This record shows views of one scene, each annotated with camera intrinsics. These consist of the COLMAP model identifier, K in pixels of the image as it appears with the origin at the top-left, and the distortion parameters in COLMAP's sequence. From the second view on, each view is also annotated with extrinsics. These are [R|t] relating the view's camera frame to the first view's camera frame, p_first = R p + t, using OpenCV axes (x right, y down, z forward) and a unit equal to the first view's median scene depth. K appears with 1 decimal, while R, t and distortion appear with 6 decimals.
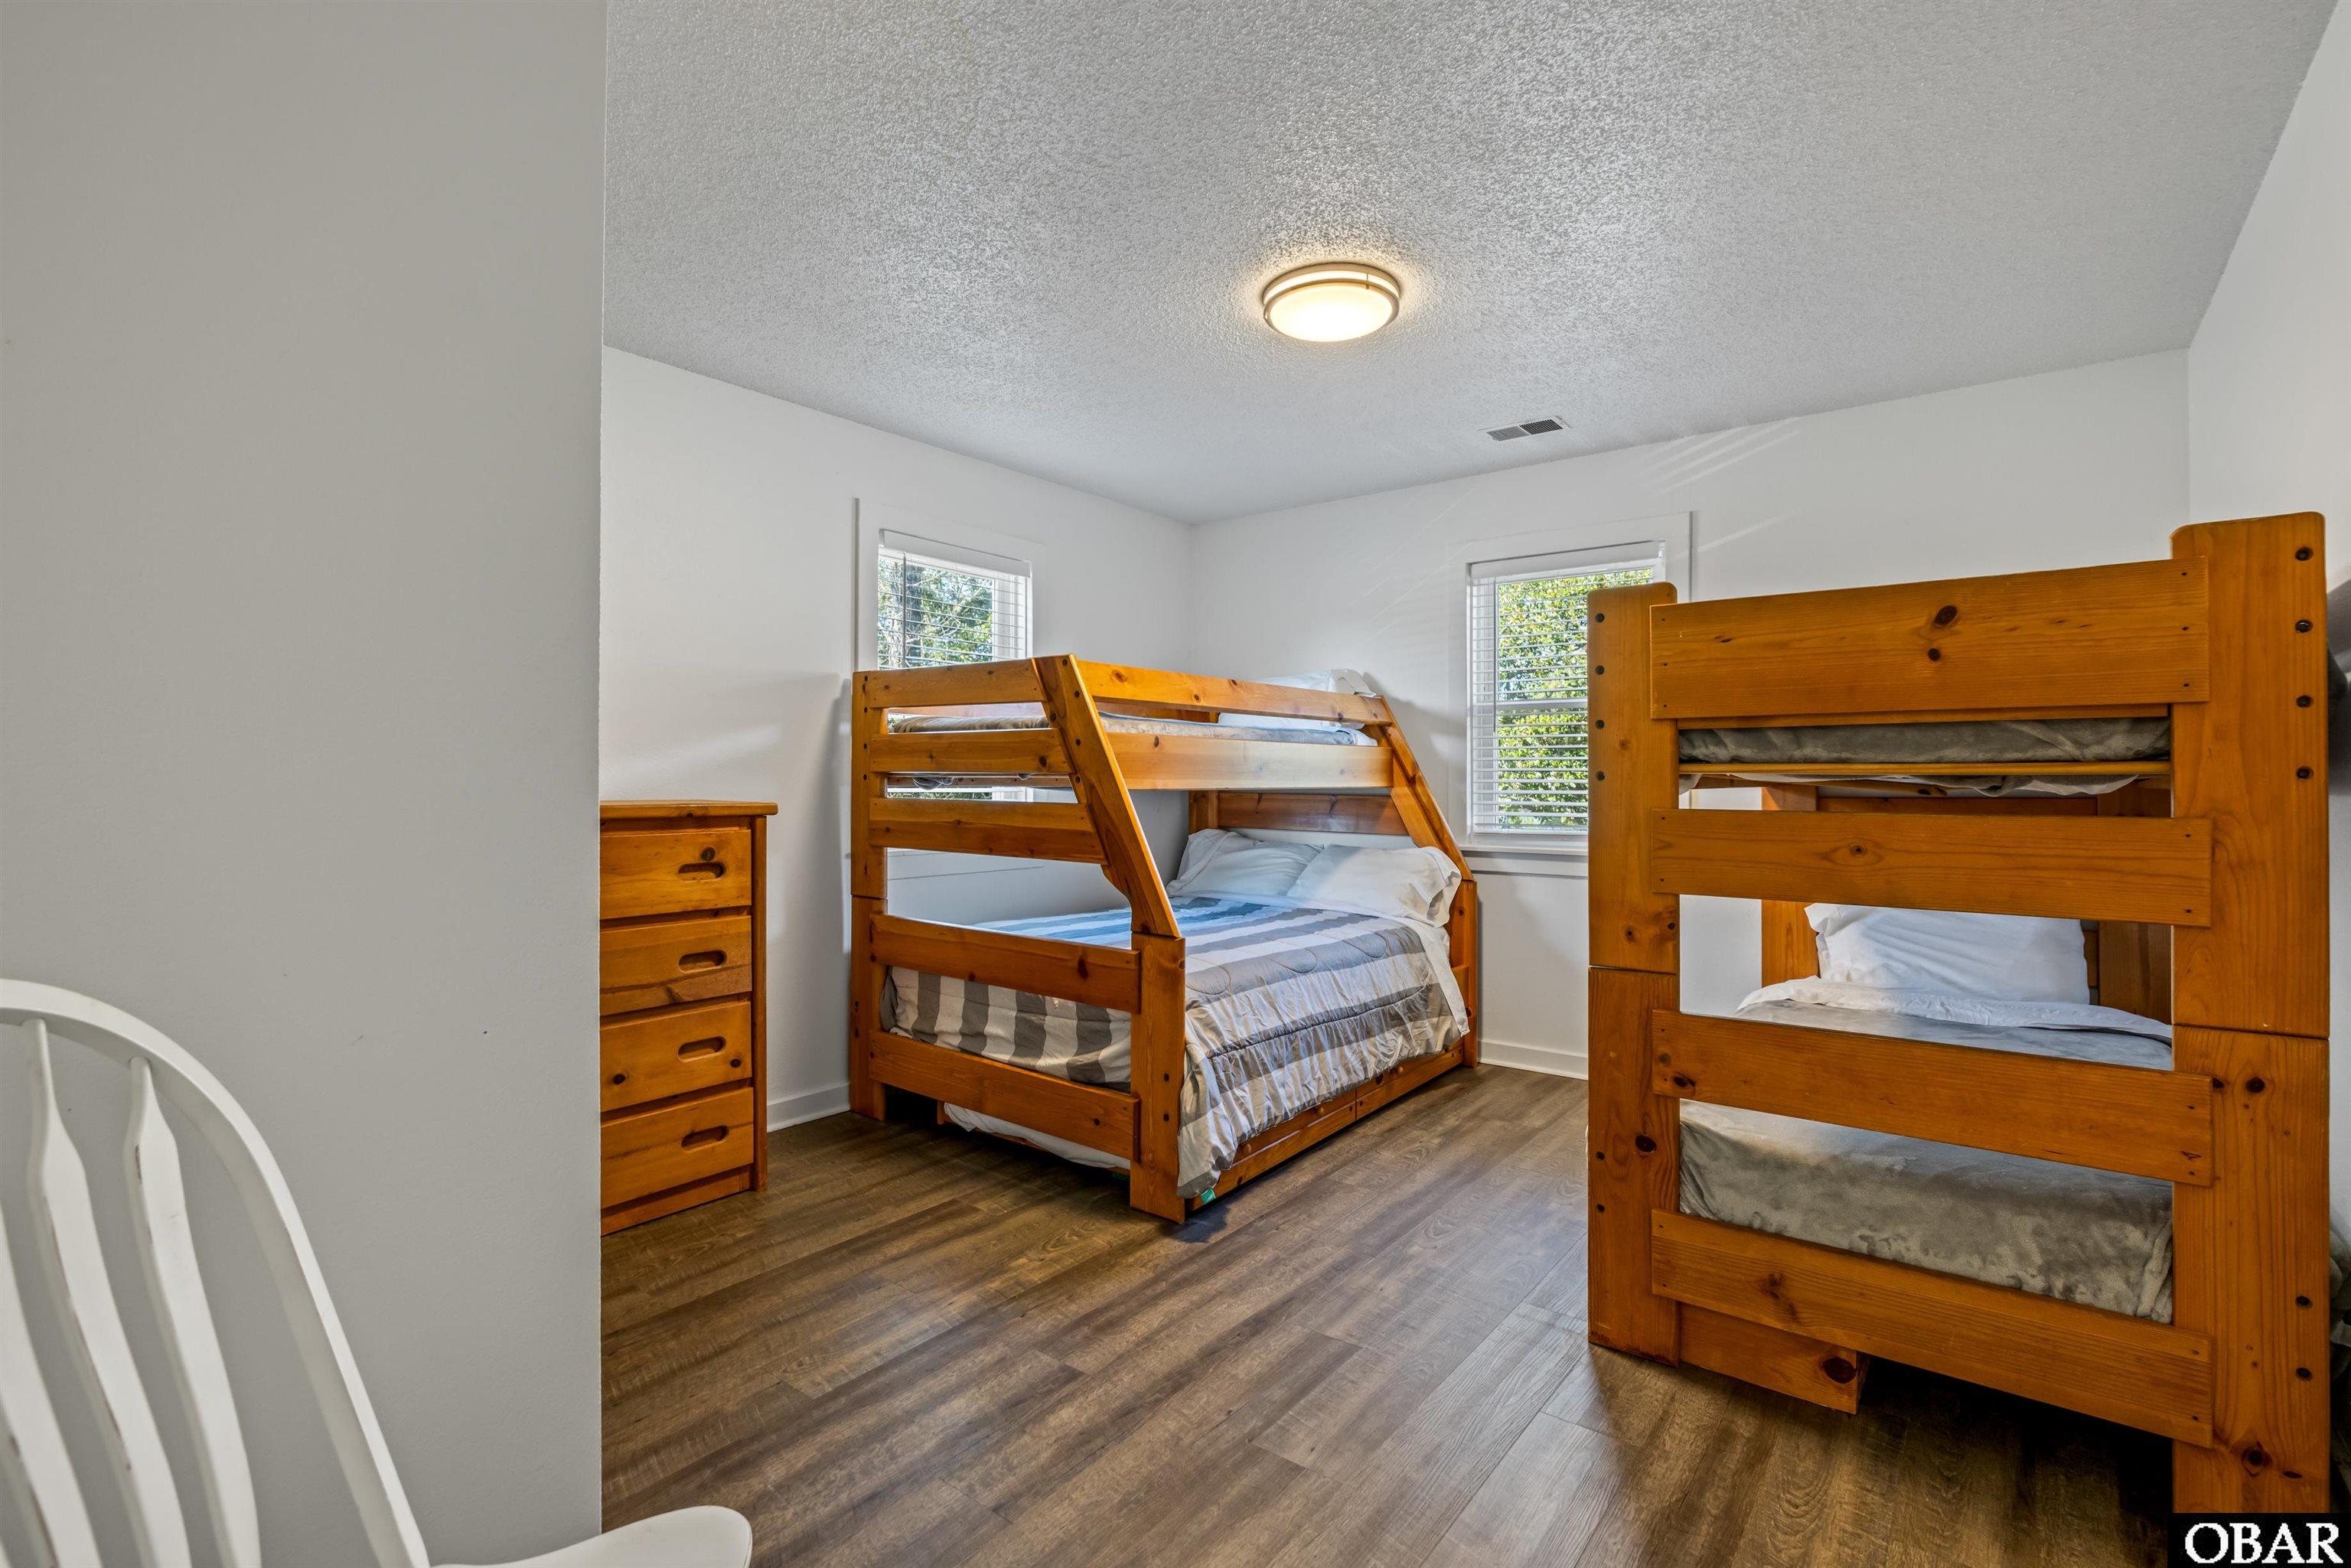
lens RADIAL K [[1093.1, 0, 1163.9], [0, 1093.1, 780.4], [0, 0, 1]] dist [-0.011130, 0.002745]
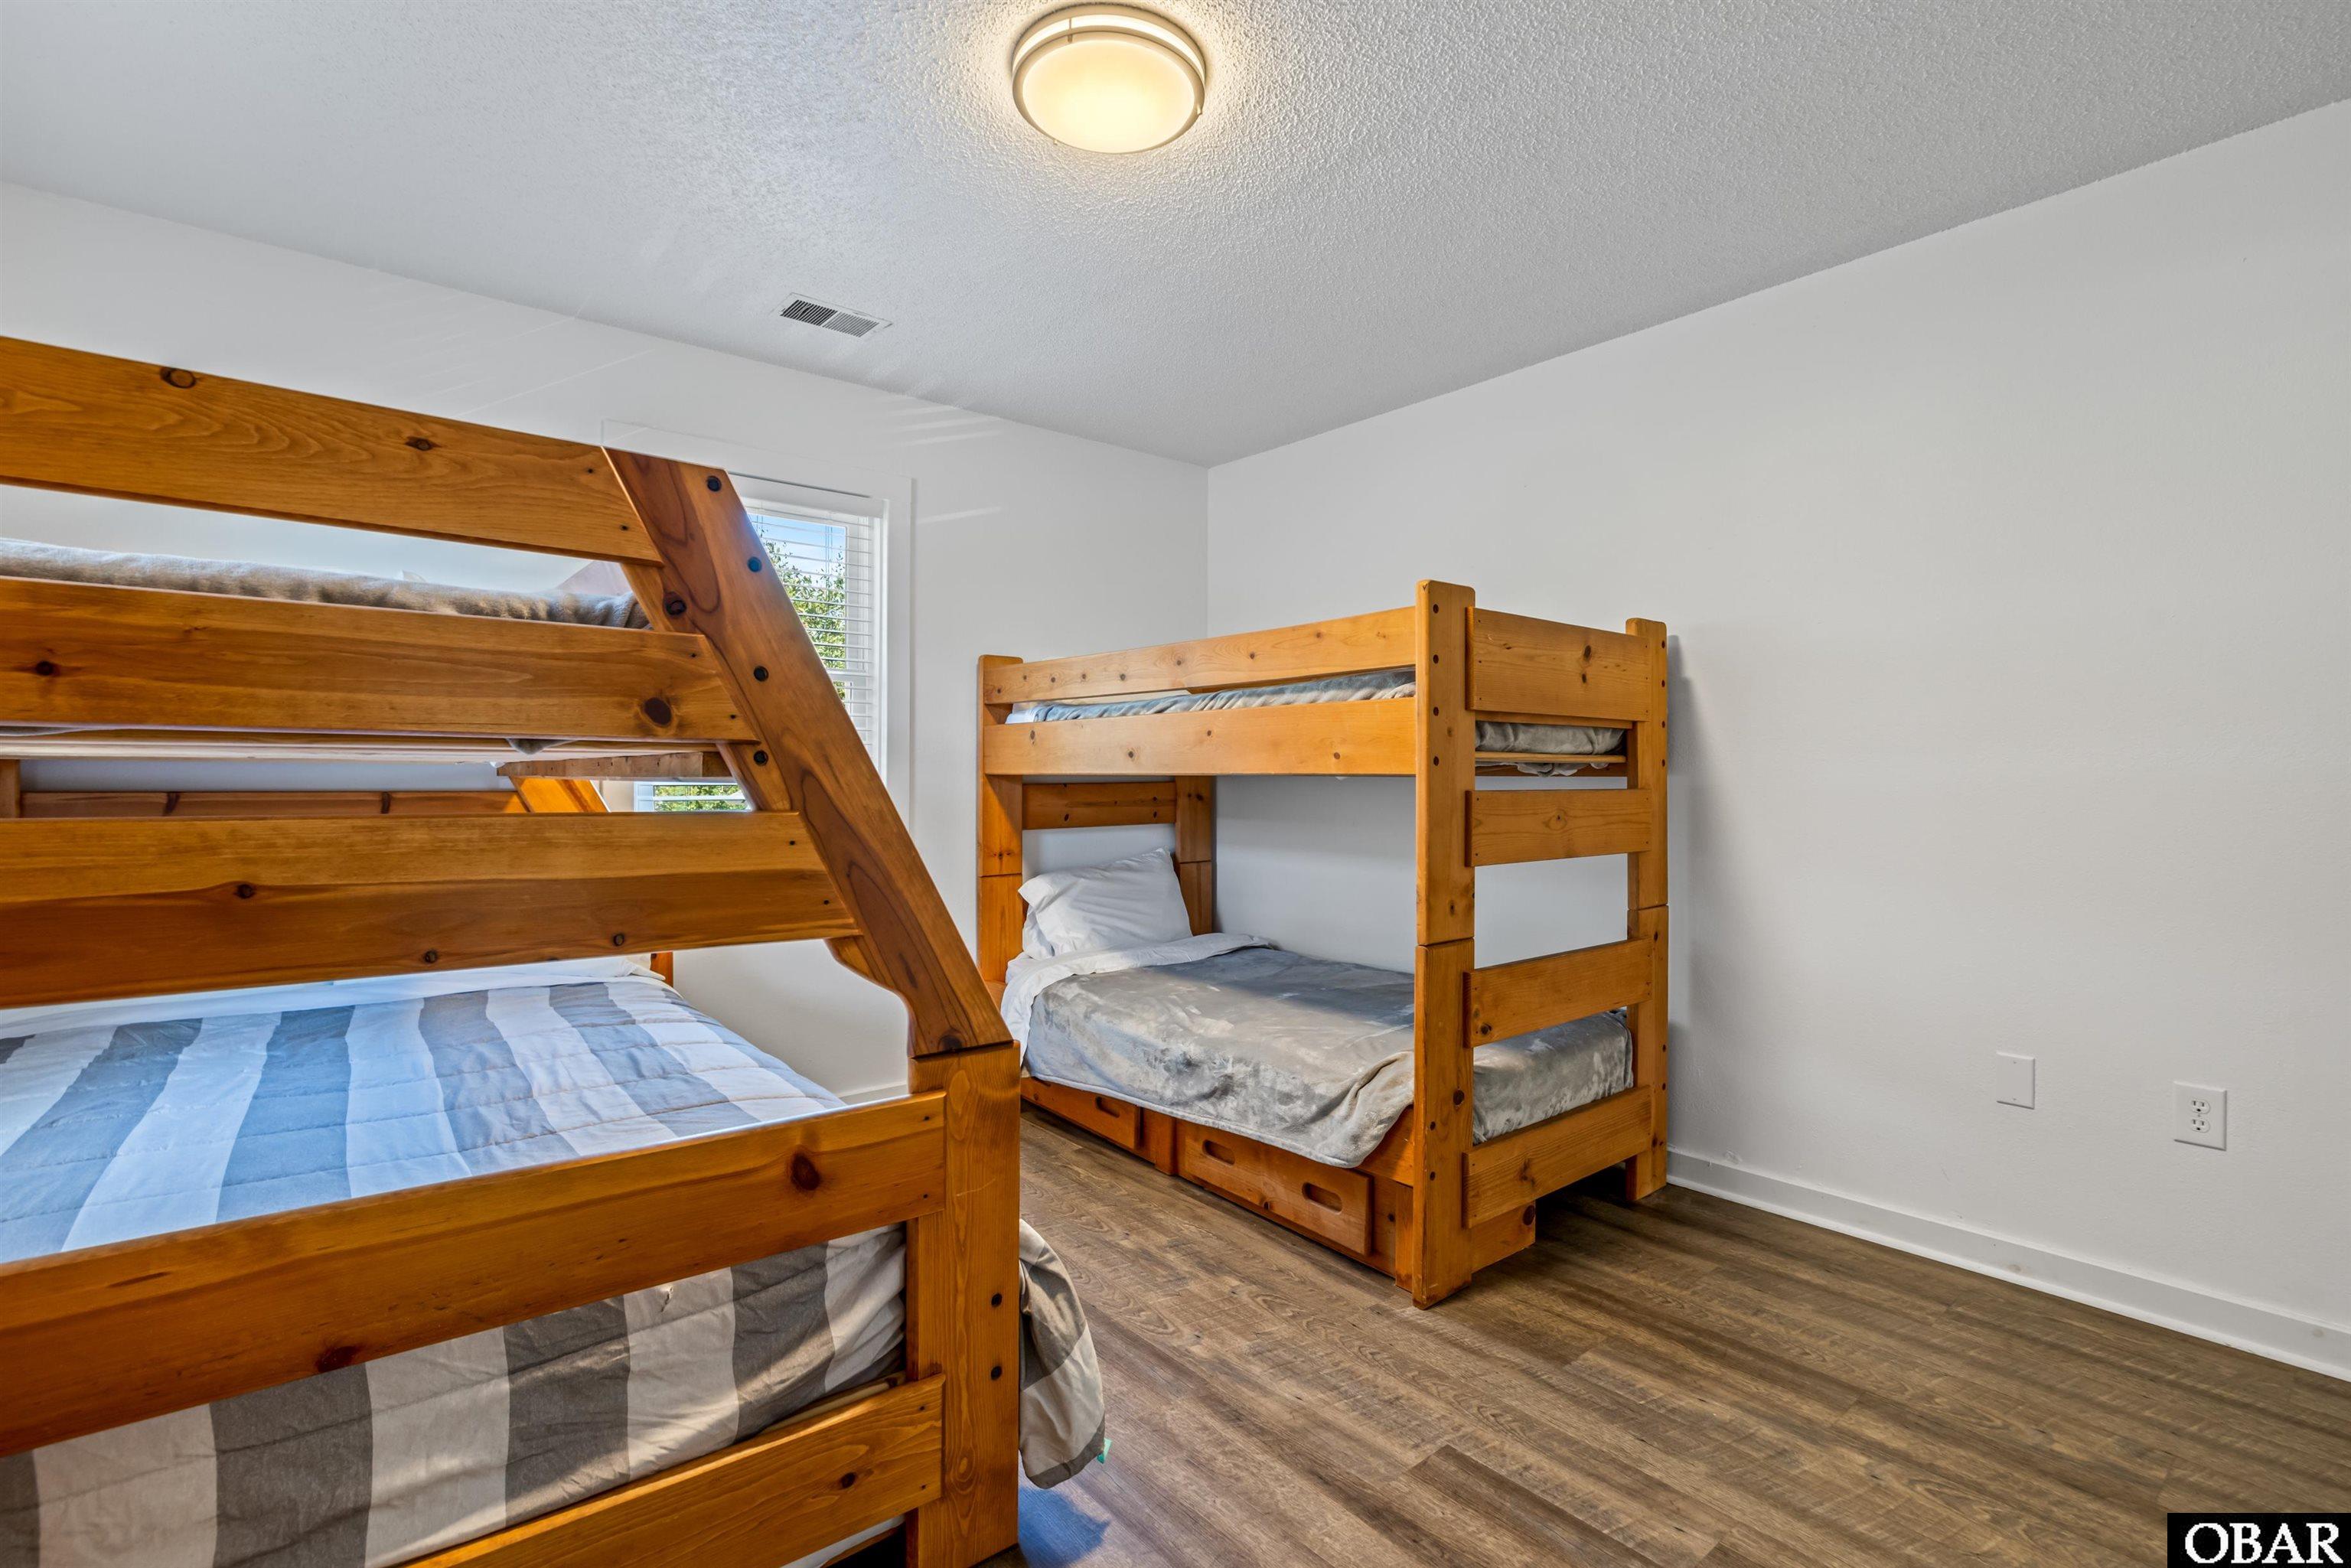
lens RADIAL K [[1093.1, 0, 1169.6], [0, 1093.1, 783.9], [0, 0, 1]] dist [-0.011130, 0.002745]
pose [[0.195239, -0.009363, 0.980711, -0.492912], [0.000763, 0.999956, 0.009395, 0.005914], [-0.980755, -0.001086, 0.195238, 0.768792]]
